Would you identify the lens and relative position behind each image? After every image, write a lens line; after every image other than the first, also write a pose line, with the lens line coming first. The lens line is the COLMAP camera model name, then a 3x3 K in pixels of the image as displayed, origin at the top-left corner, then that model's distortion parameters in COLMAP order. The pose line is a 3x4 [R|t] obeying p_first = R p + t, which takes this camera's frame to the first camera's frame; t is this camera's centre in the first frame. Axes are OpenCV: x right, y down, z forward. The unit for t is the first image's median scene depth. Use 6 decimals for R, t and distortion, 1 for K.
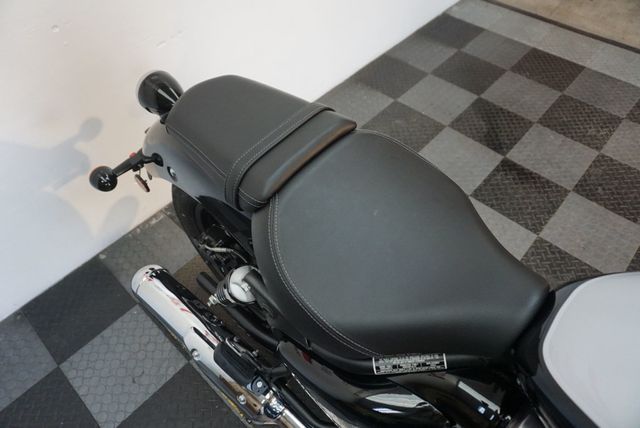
lens RADIAL K [[430.6, 0, 320.0], [0, 430.6, 214.0], [0, 0, 1]] dist [-0.048157, 0.038546]
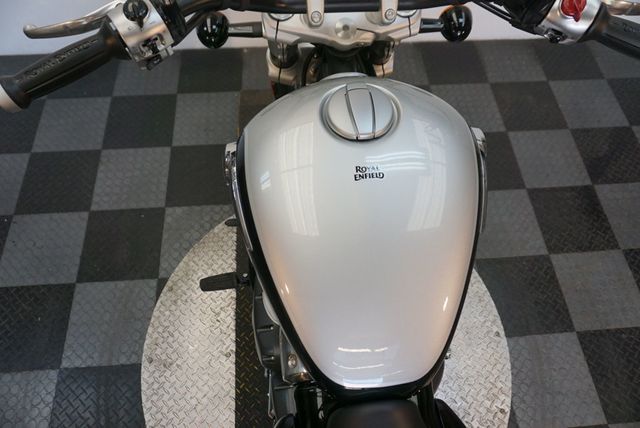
lens RADIAL K [[430.6, 0, 320.0], [0, 430.6, 214.0], [0, 0, 1]] dist [-0.048157, 0.038546]
pose [[0.737147, 0.621811, -0.264509, 0.262372], [-0.563613, 0.781713, 0.266955, 0.009959], [0.372765, -0.047704, 0.926699, -0.129615]]
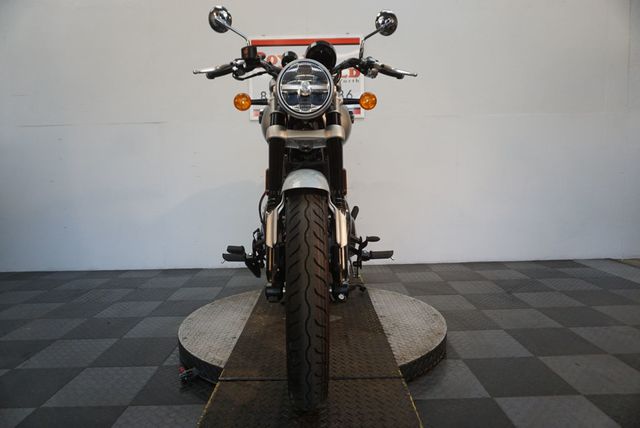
lens RADIAL K [[430.6, 0, 320.0], [0, 430.6, 214.0], [0, 0, 1]] dist [-0.048157, 0.038546]
pose [[0.689479, 0.080473, -0.719821, 0.953999], [-0.569869, 0.673682, -0.470533, 0.672492], [0.447065, 0.734627, 0.510349, -0.163831]]
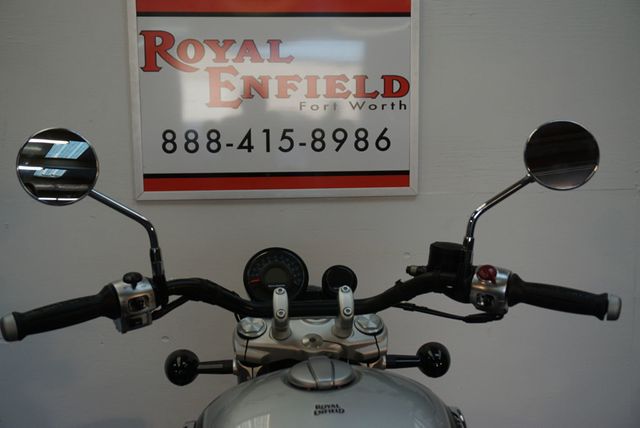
lens RADIAL K [[739.6, 0, 320.0], [0, 739.6, 214.0], [0, 0, 1]] dist [-0.002562, 0.005208]
pose [[0.737388, 0.104920, -0.667271, 0.497783], [-0.539897, 0.685197, -0.488892, 0.198345], [0.405918, 0.720761, 0.561902, -0.215760]]
